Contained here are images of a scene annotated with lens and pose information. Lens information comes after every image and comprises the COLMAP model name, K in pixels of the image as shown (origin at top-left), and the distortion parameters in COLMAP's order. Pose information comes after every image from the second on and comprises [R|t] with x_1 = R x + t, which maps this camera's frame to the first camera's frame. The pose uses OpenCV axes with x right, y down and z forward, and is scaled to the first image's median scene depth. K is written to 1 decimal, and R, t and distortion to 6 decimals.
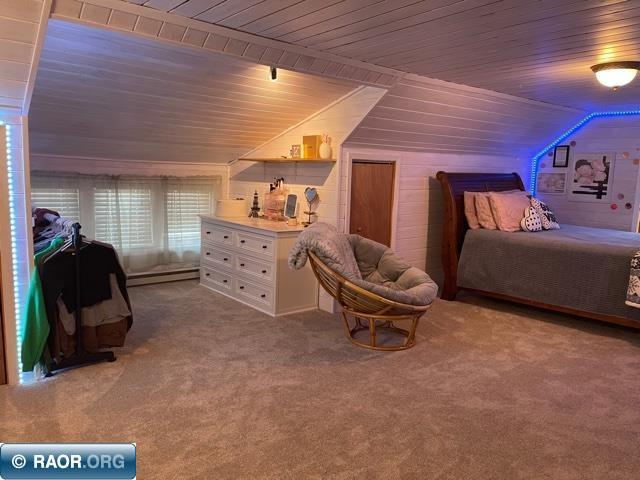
lens RADIAL K [[482.4, 0, 321.8], [0, 482.4, 239.2], [0, 0, 1]] dist [0.042201, -0.035562]
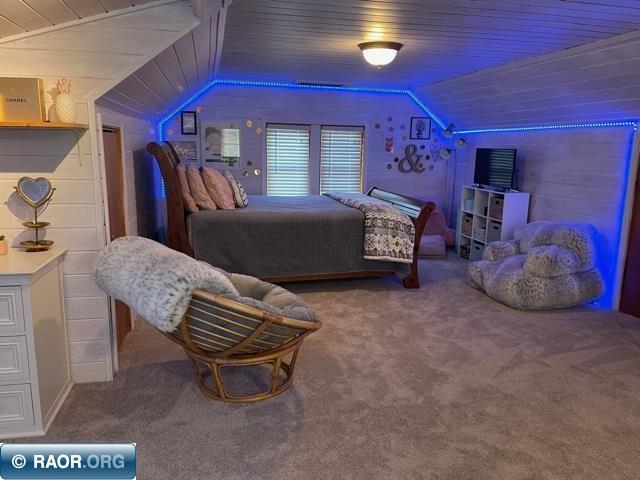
lens RADIAL K [[482.4, 0, 319.6], [0, 482.4, 240.2], [0, 0, 1]] dist [0.042201, -0.035562]
pose [[0.459667, -0.188096, 0.867944, -0.407115], [0.116085, 0.981654, 0.151260, -0.094851], [-0.880472, 0.031226, 0.473069, 0.533665]]
